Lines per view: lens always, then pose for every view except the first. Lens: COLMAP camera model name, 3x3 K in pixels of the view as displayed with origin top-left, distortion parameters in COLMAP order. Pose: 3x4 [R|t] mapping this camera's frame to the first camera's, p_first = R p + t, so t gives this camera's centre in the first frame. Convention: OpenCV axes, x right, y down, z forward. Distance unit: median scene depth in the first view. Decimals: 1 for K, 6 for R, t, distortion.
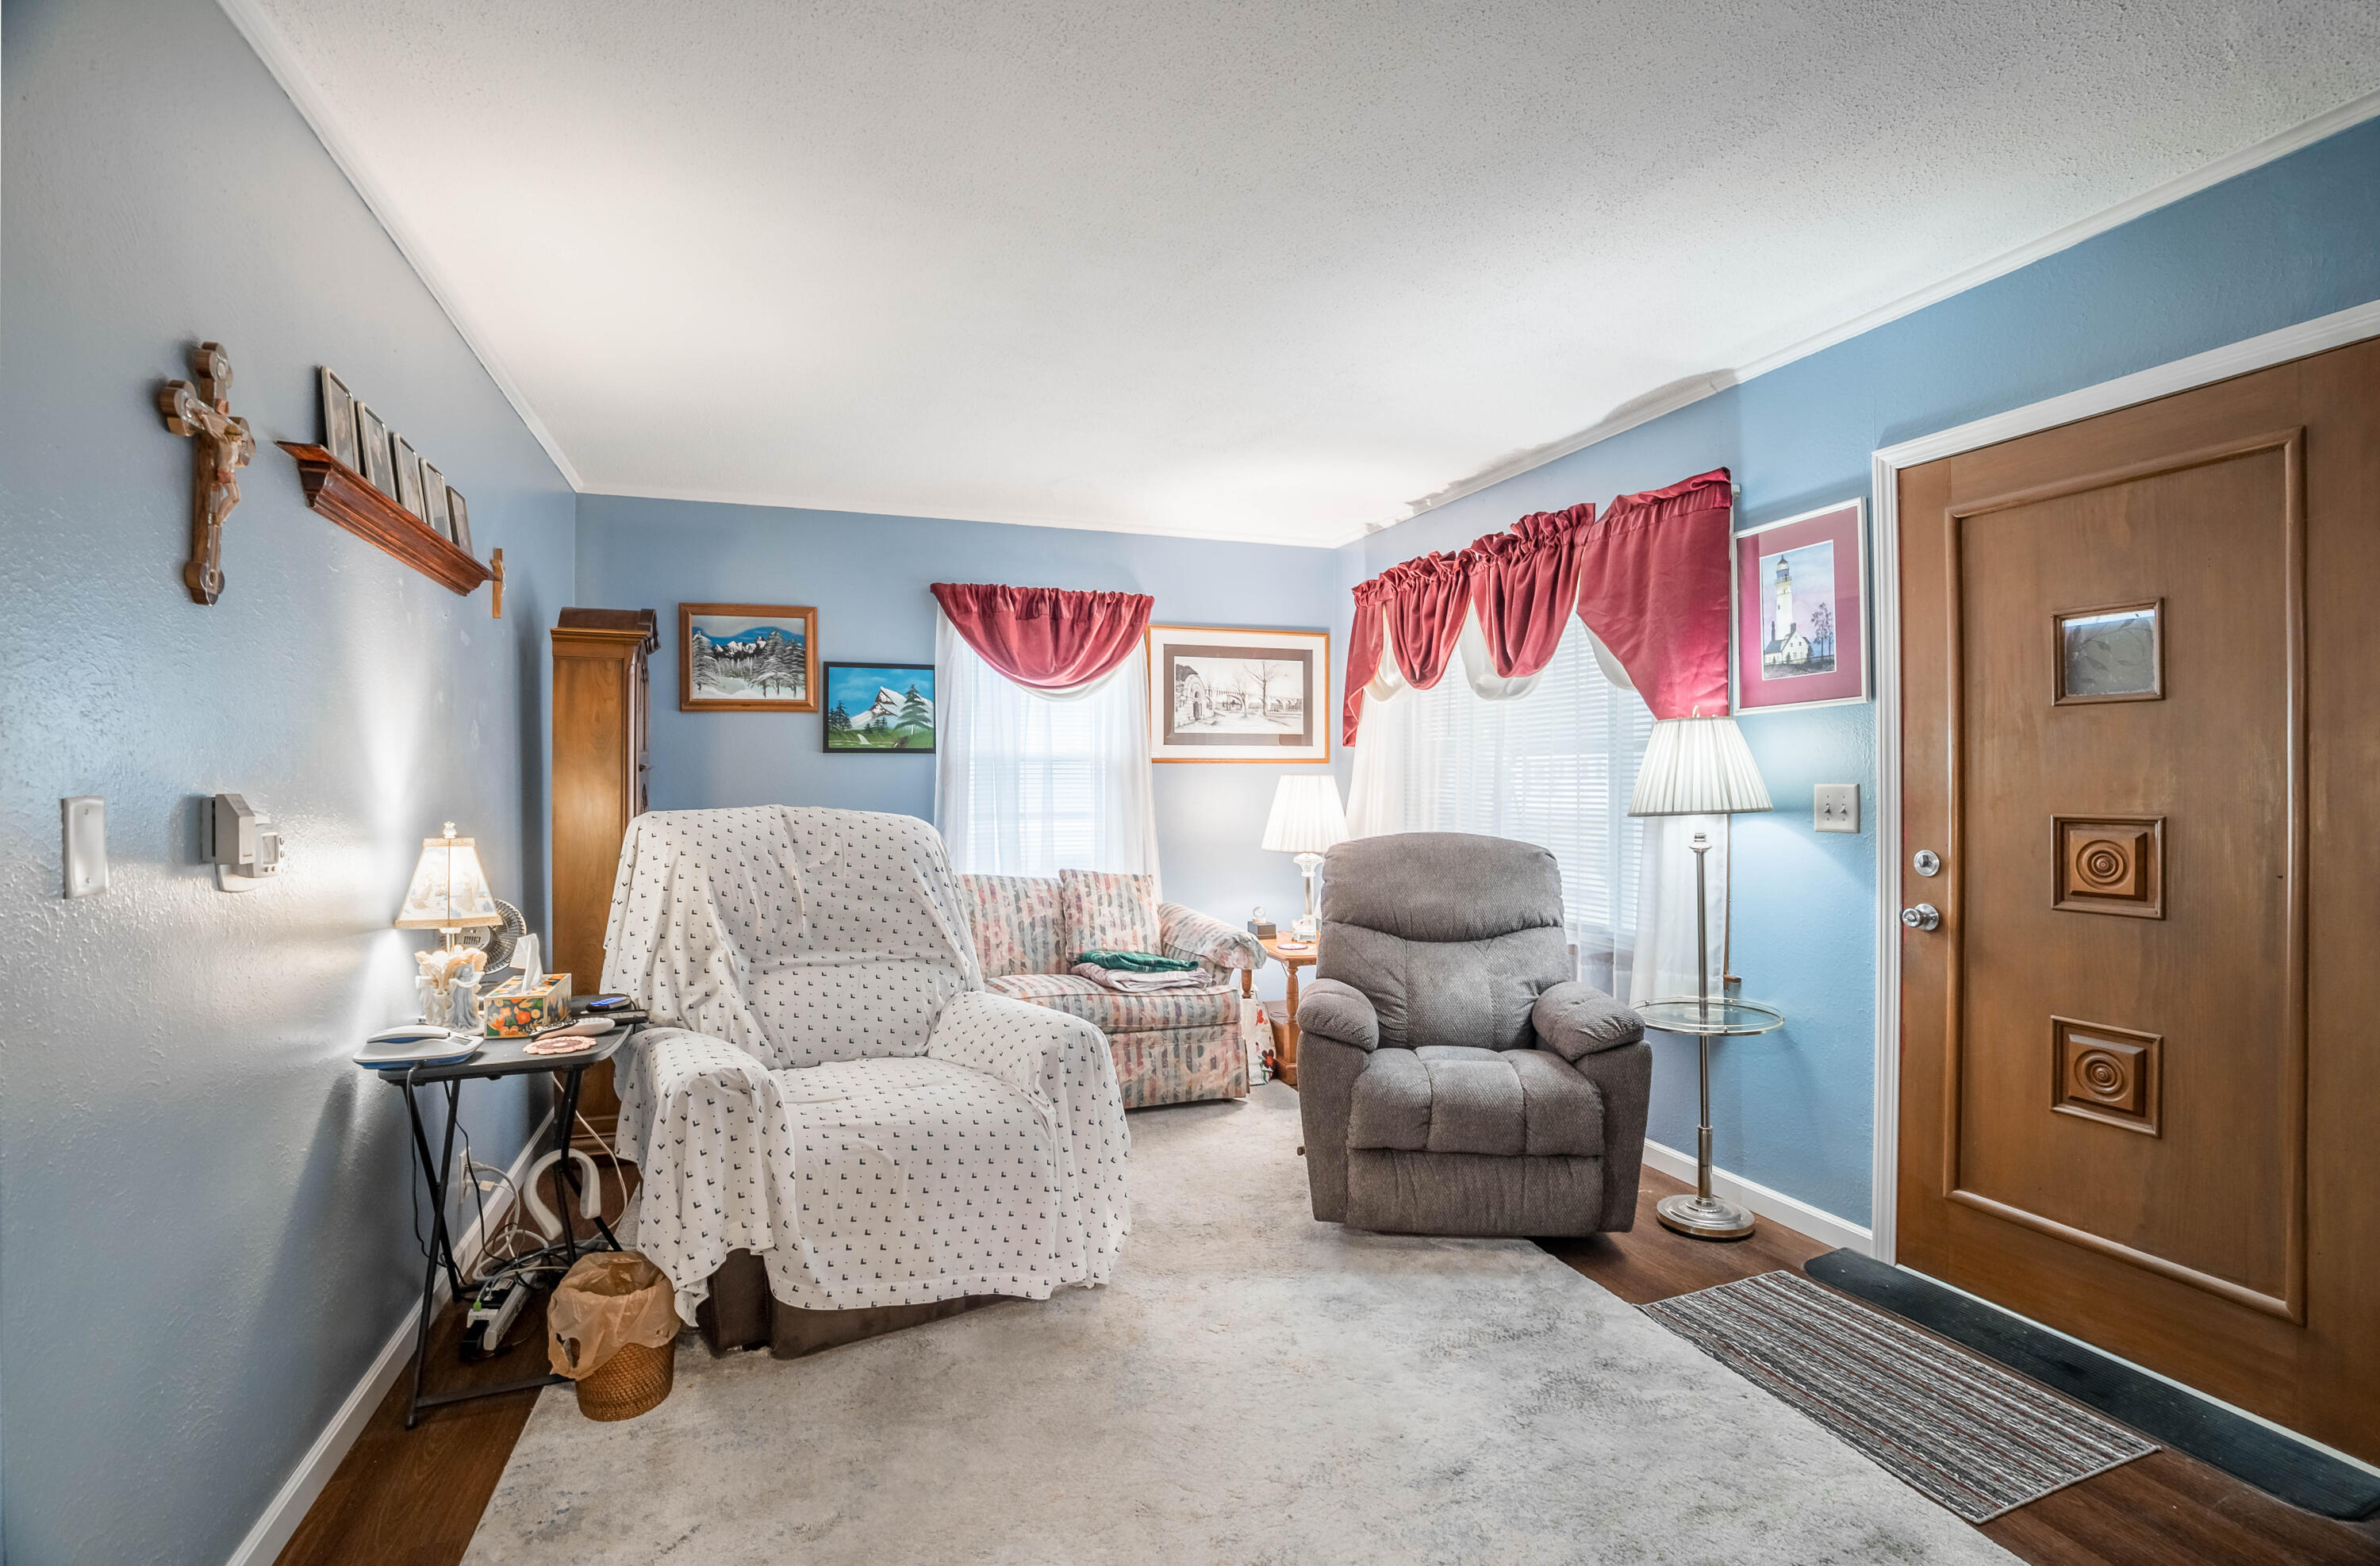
lens RADIAL K [[1091.5, 0, 1190.0], [0, 1091.5, 783.0], [0, 0, 1]] dist [-0.066838, 0.029225]
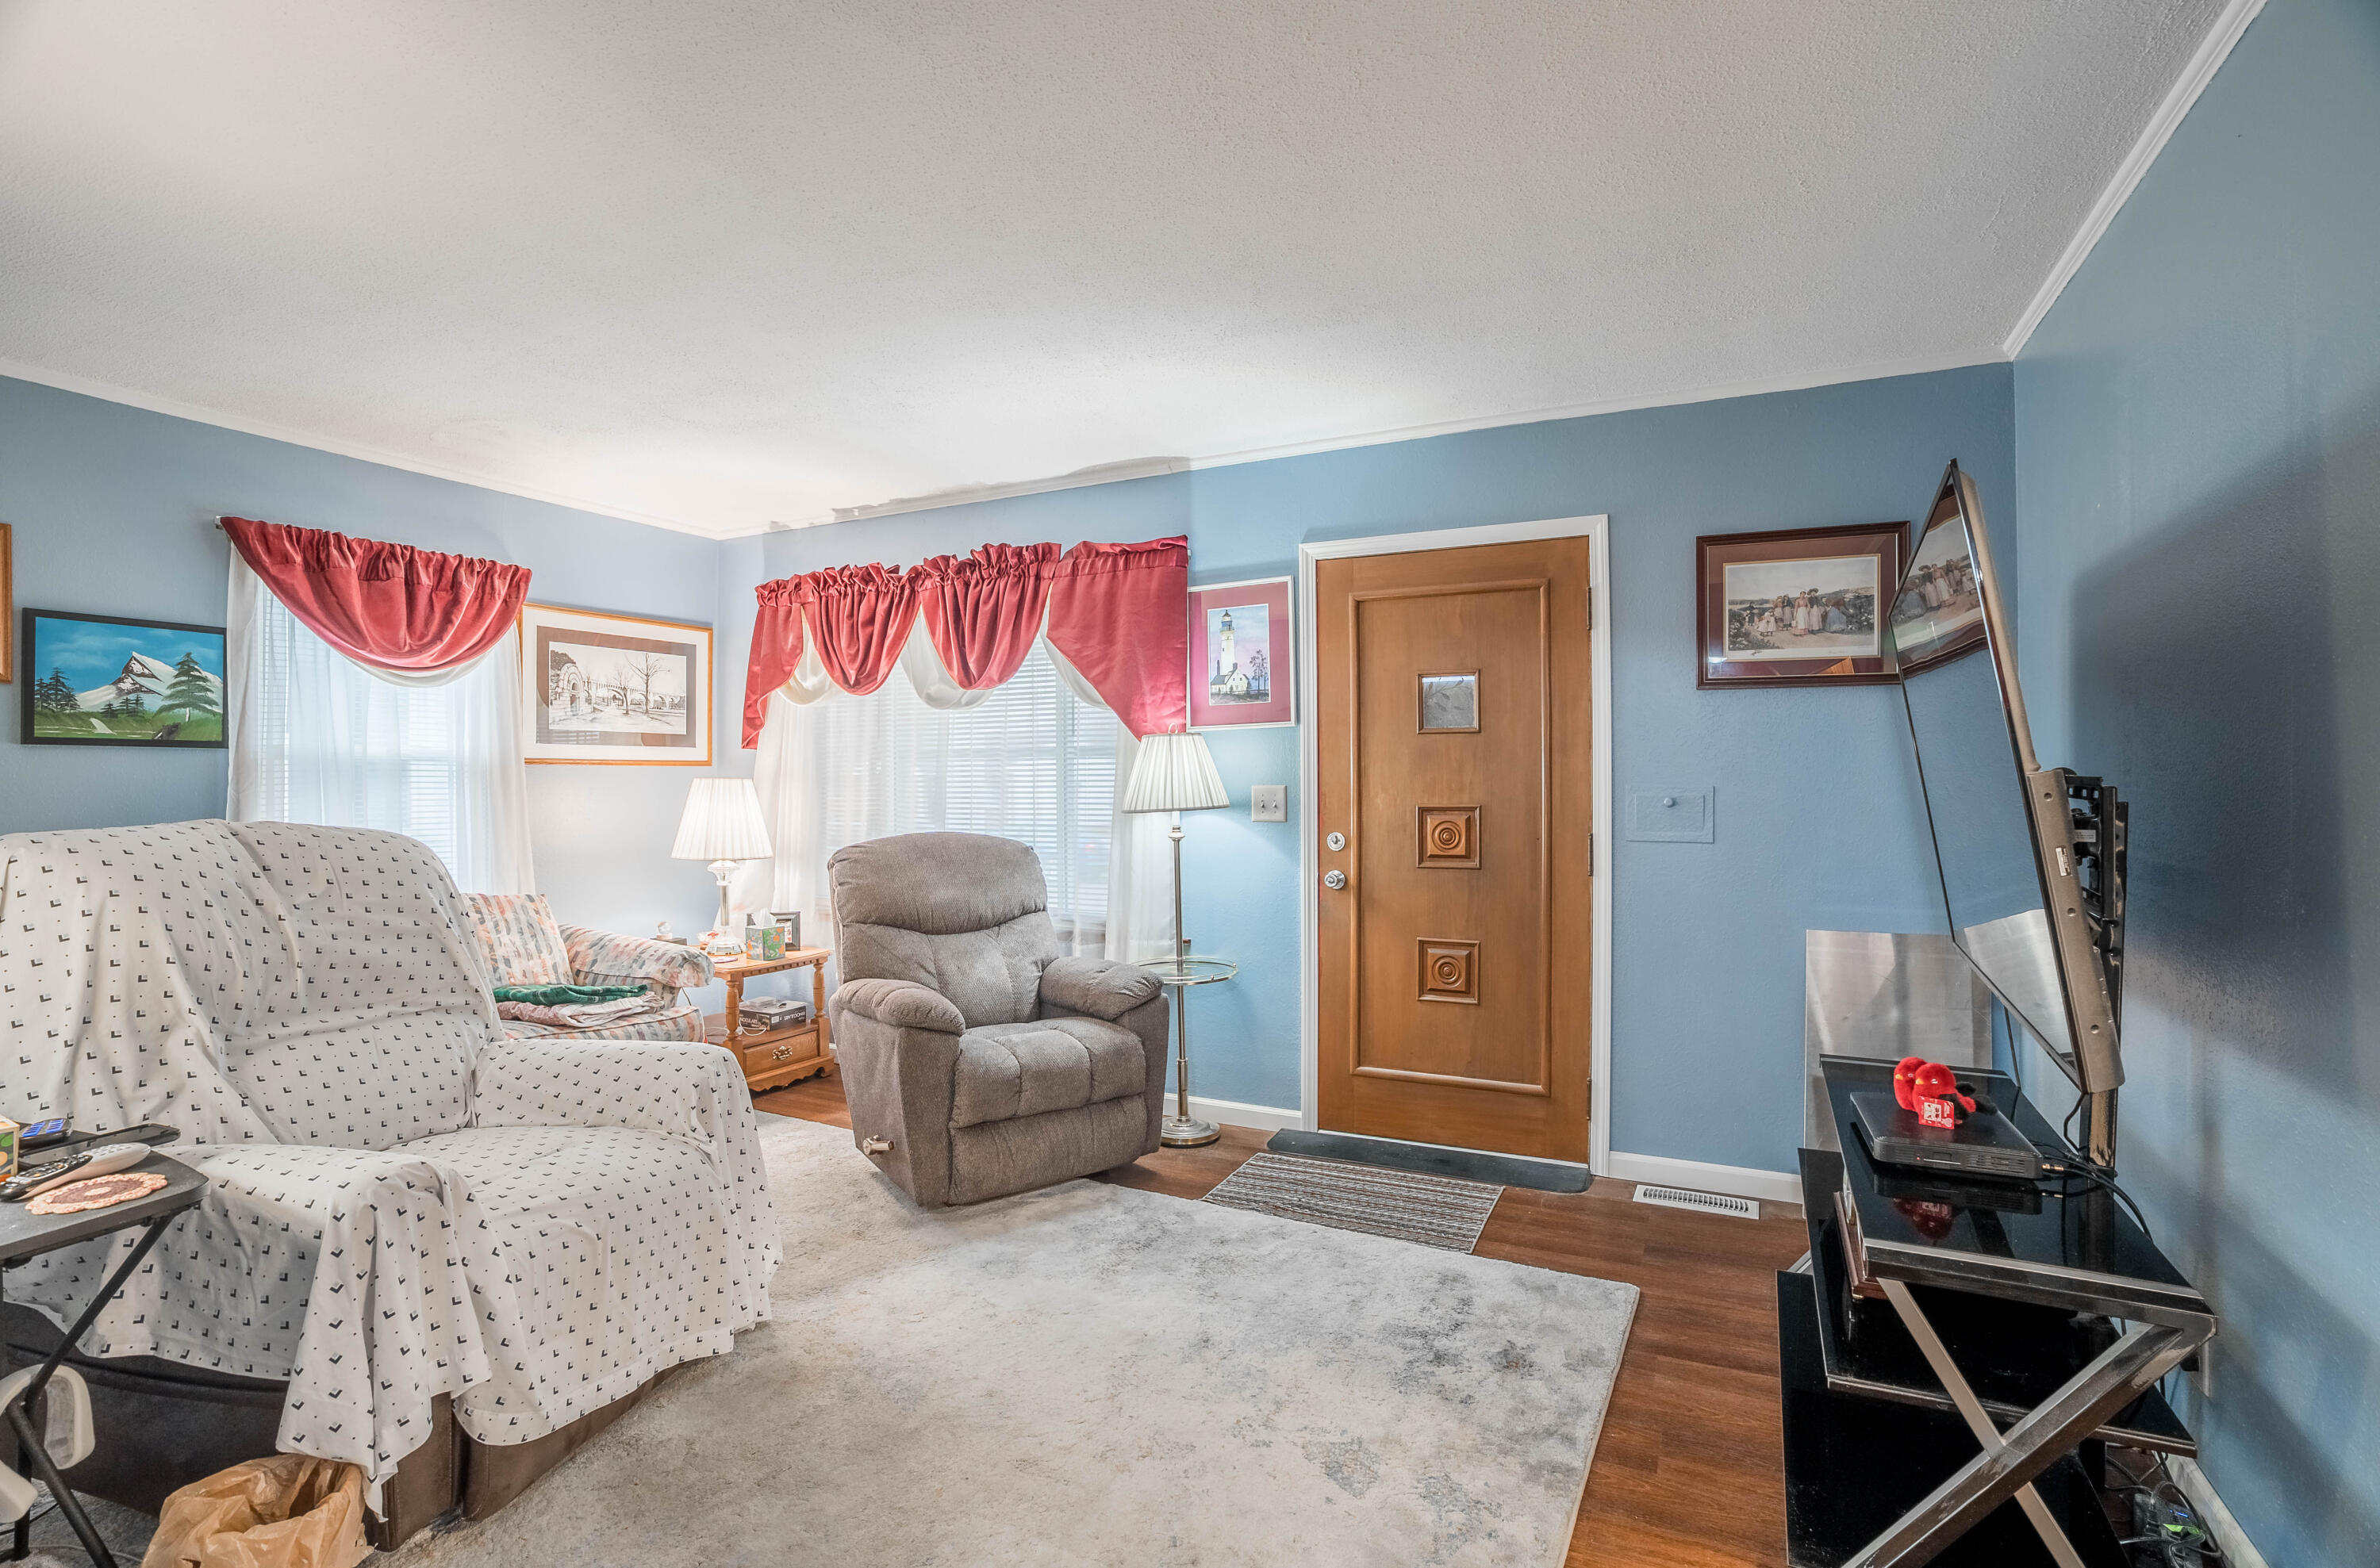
lens RADIAL K [[1091.4, 0, 1190.0], [0, 1091.4, 784.0], [0, 0, 1]] dist [-0.066838, 0.029225]
pose [[0.736279, -0.001858, 0.676675, -0.379705], [0.003335, 0.999994, -0.000883, -0.000313], [-0.676669, 0.002907, 0.736281, 0.055722]]
